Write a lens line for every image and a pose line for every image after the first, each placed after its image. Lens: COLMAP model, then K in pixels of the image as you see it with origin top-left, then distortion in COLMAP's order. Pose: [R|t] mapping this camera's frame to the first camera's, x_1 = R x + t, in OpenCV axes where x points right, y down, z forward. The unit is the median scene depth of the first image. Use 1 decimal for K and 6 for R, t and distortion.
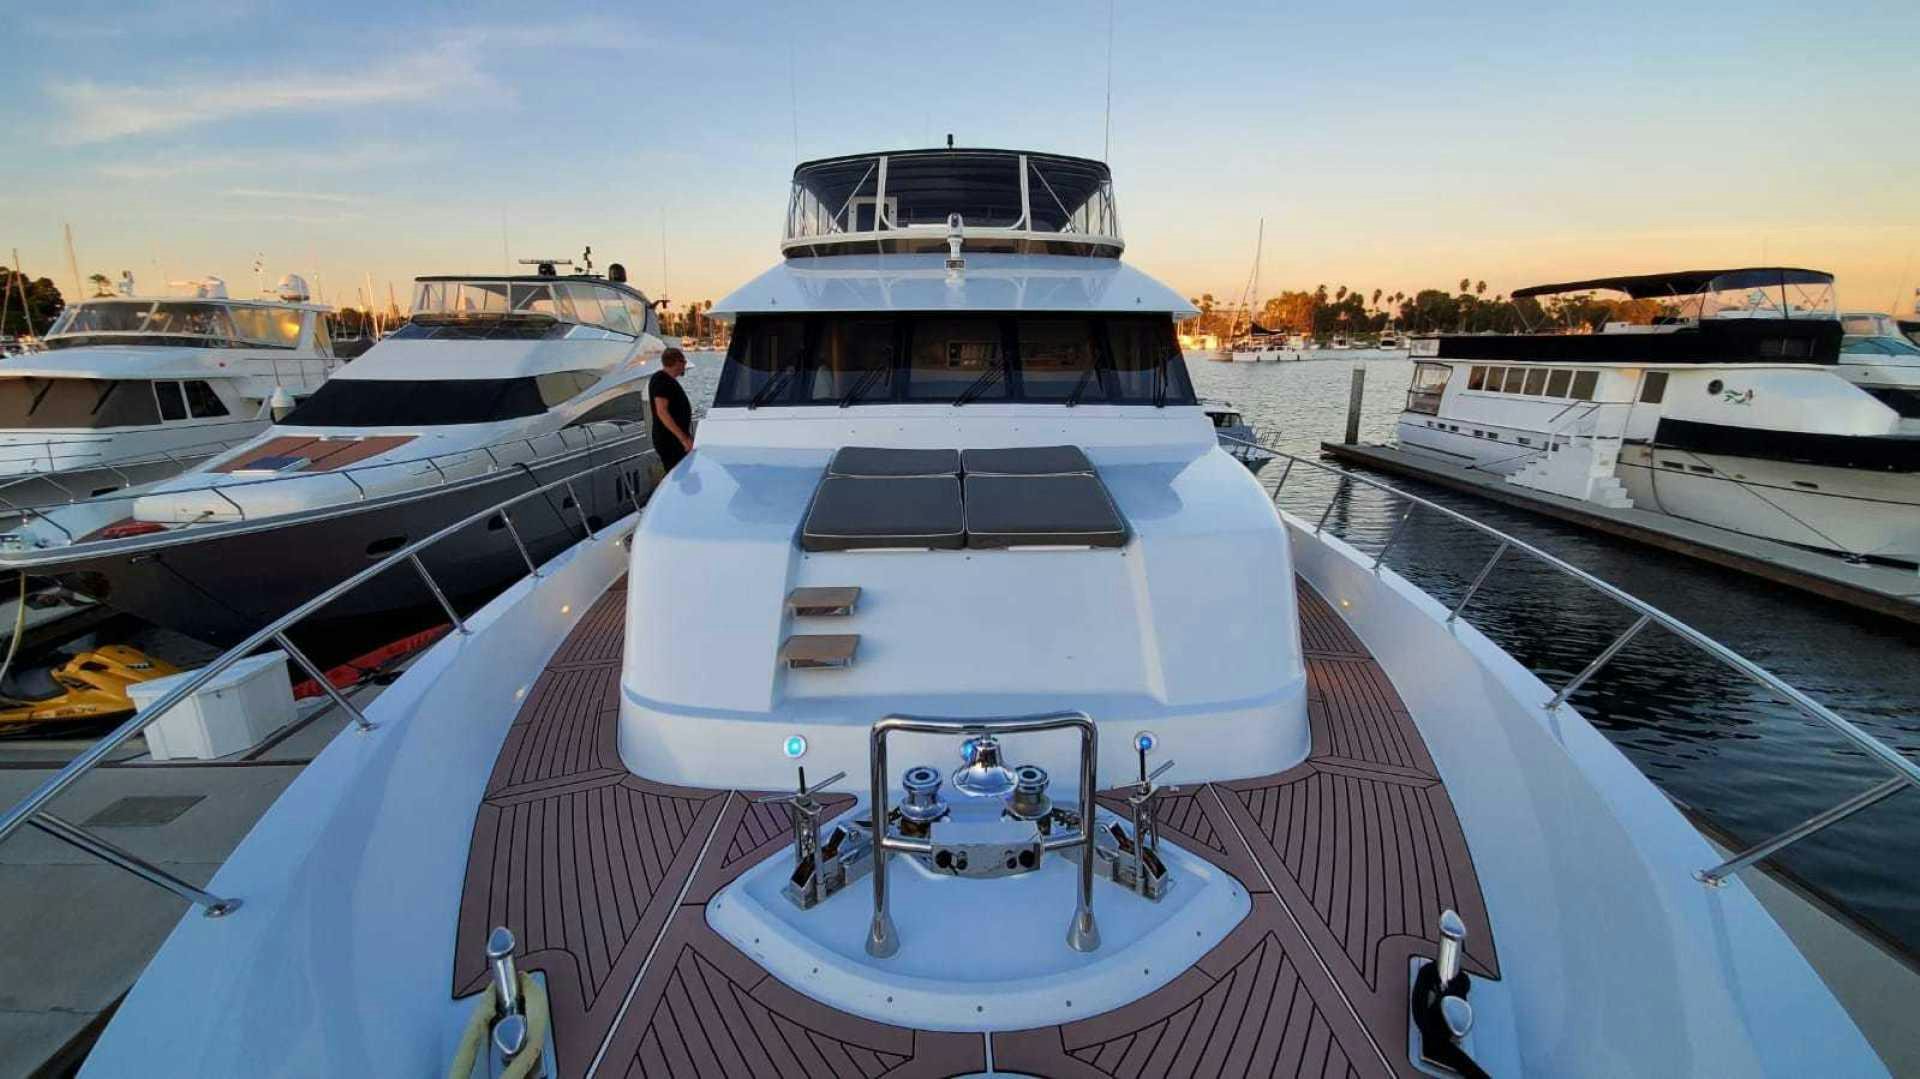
lens RADIAL K [[754.1, 0, 968.4], [0, 754.1, 536.7], [0, 0, 1]] dist [0.012621, -0.016338]
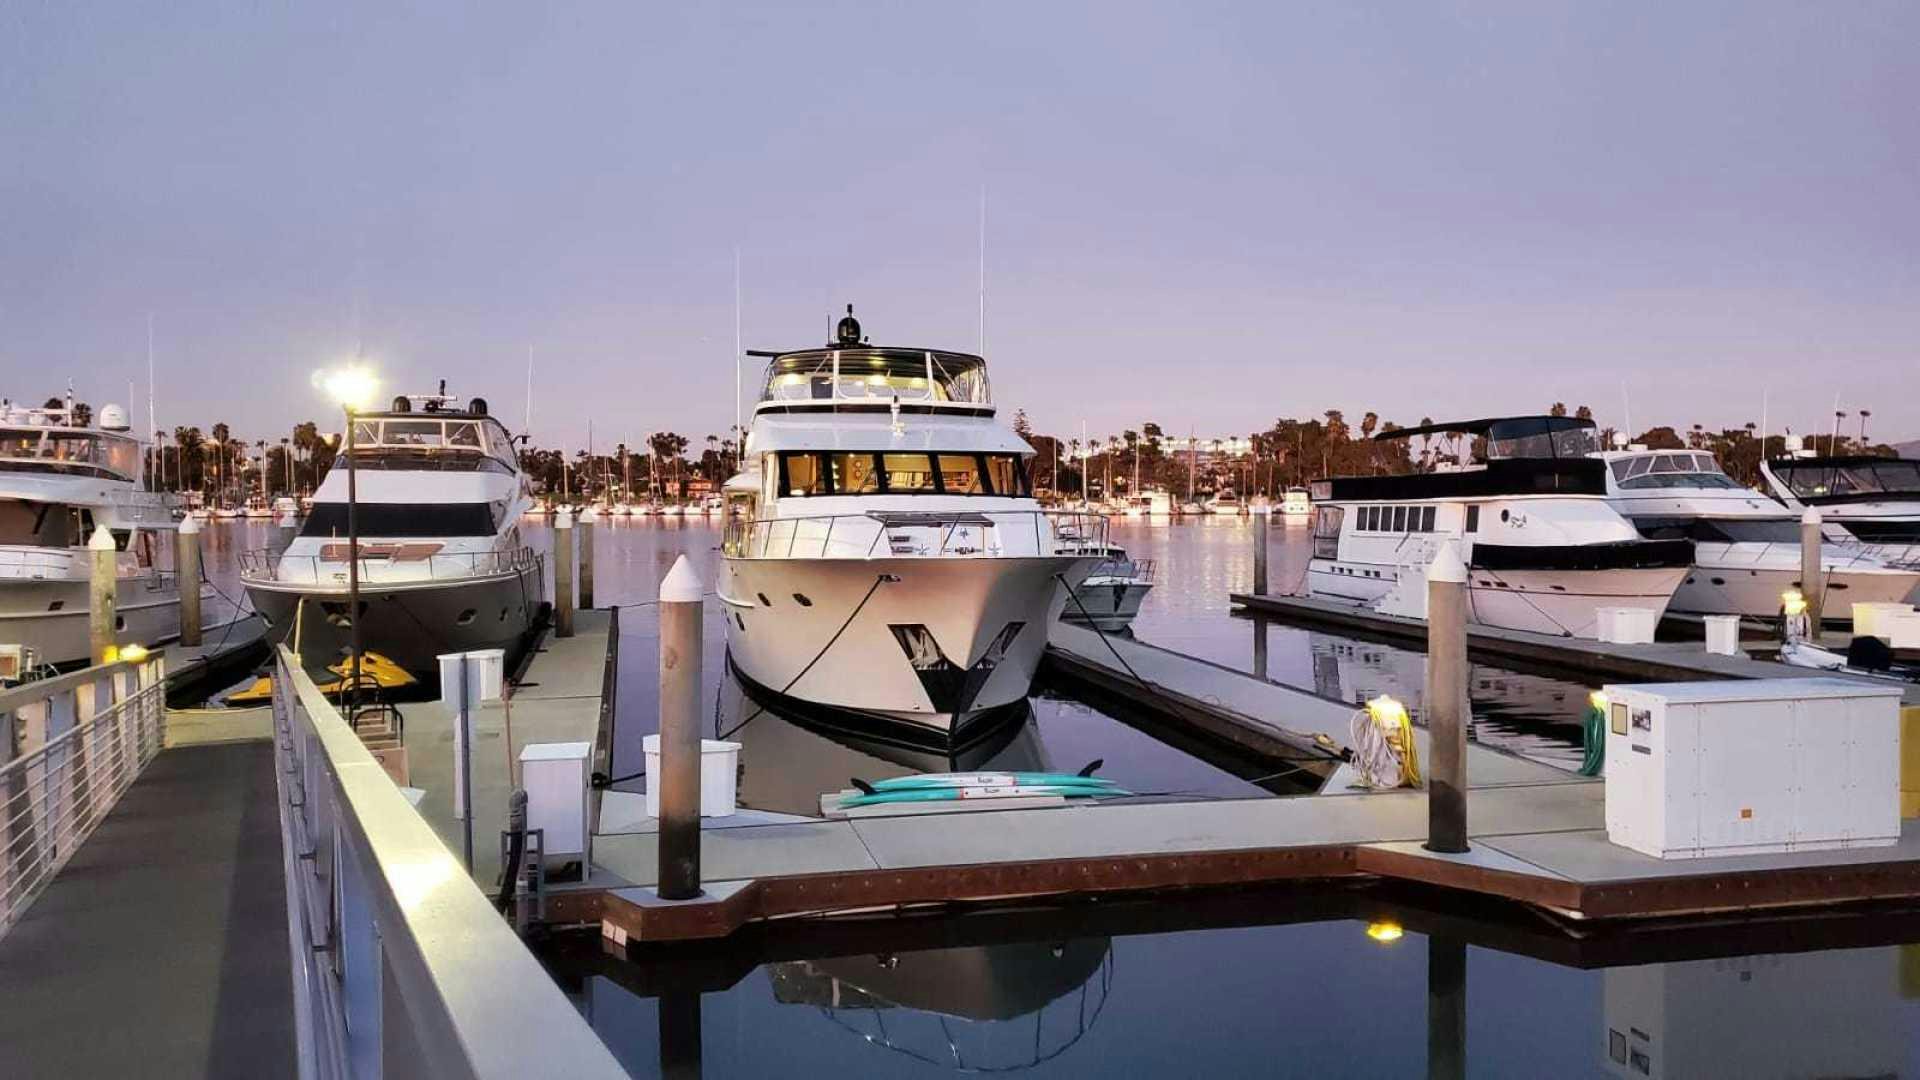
lens RADIAL K [[1457.9, 0, 960.0], [0, 1457.9, 540.0], [0, 0, 1]] dist [0.002881, -0.213152]
pose [[0.987083, -0.003270, 0.160176, -0.185397], [0.039416, 0.974017, -0.223017, 0.289133], [-0.155285, 0.226450, 0.961565, -0.963417]]
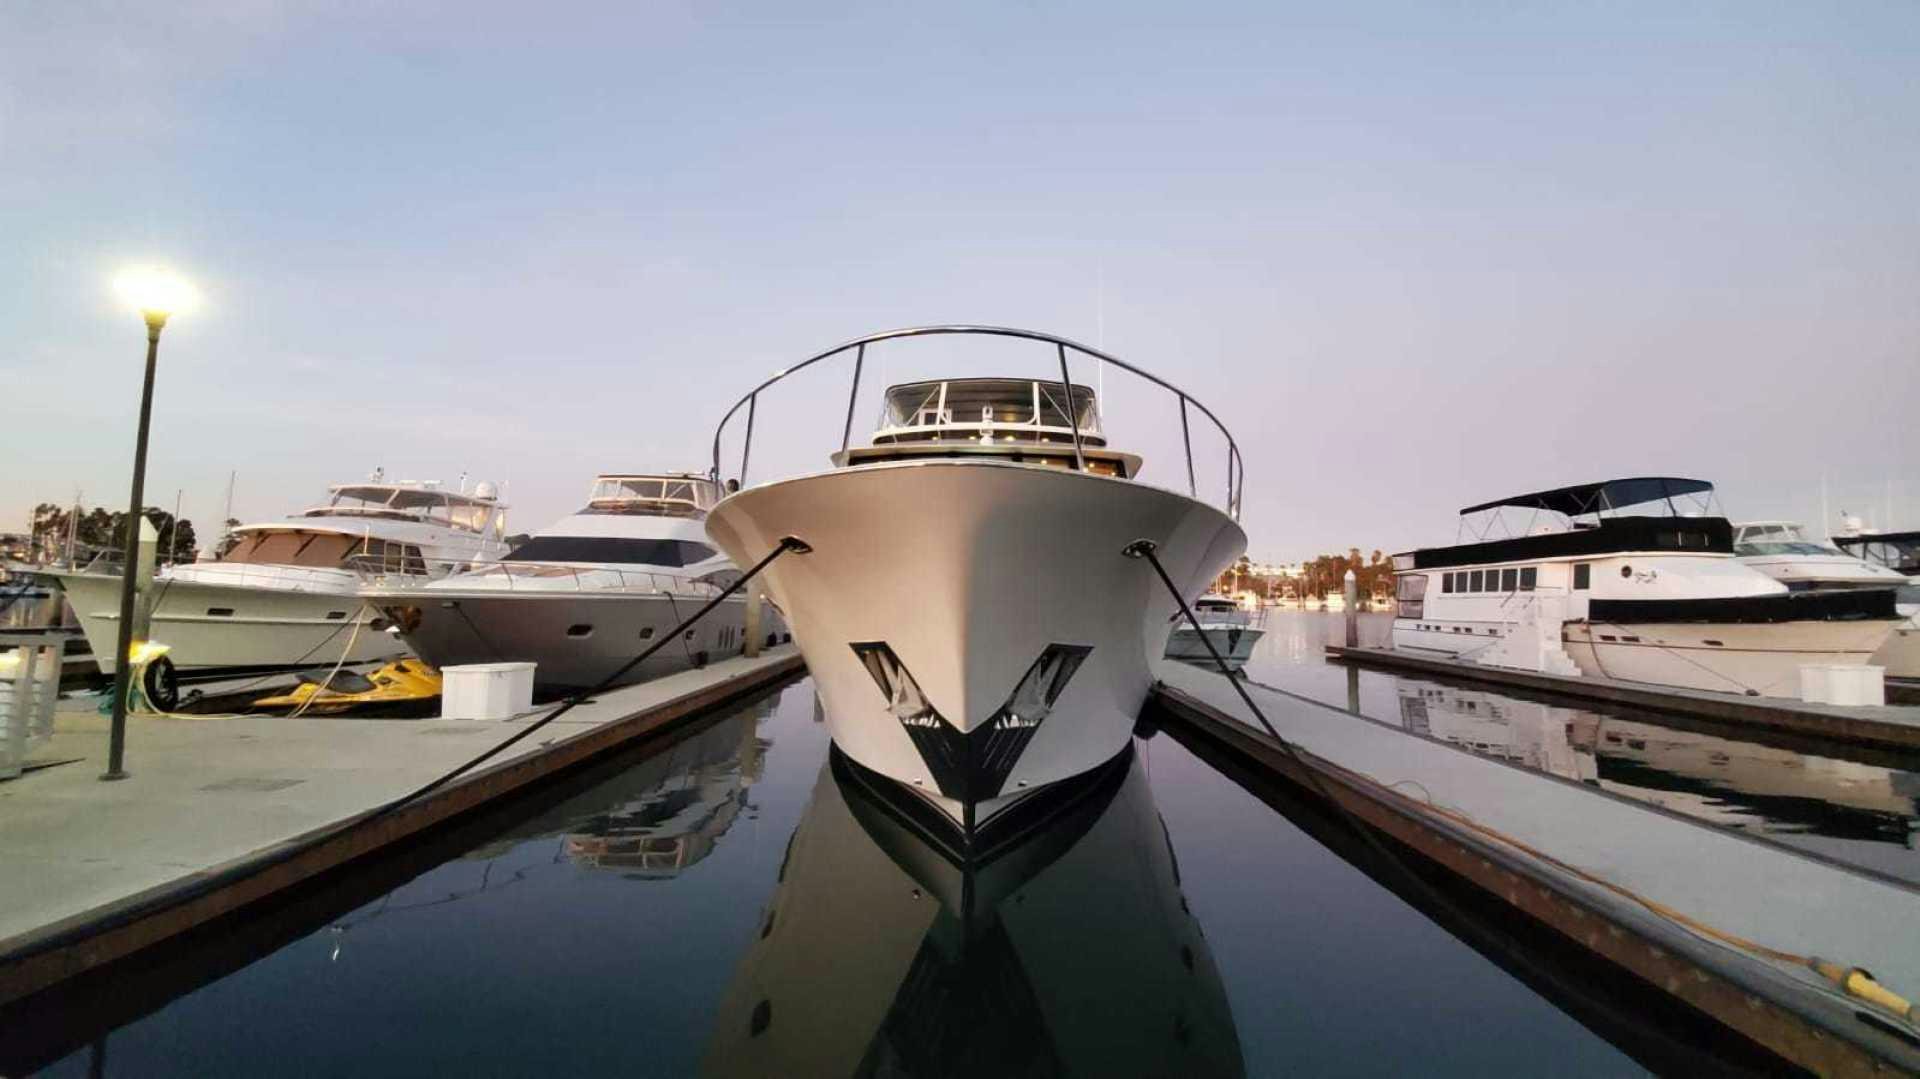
lens RADIAL K [[757.8, 0, 969.9], [0, 757.8, 530.2], [0, 0, 1]] dist [0.006414, -0.014933]
pose [[0.998381, 0.012312, -0.055530, 0.016289], [-0.030225, 0.941881, -0.334585, 0.163502], [0.048184, 0.335721, 0.940728, -0.192700]]
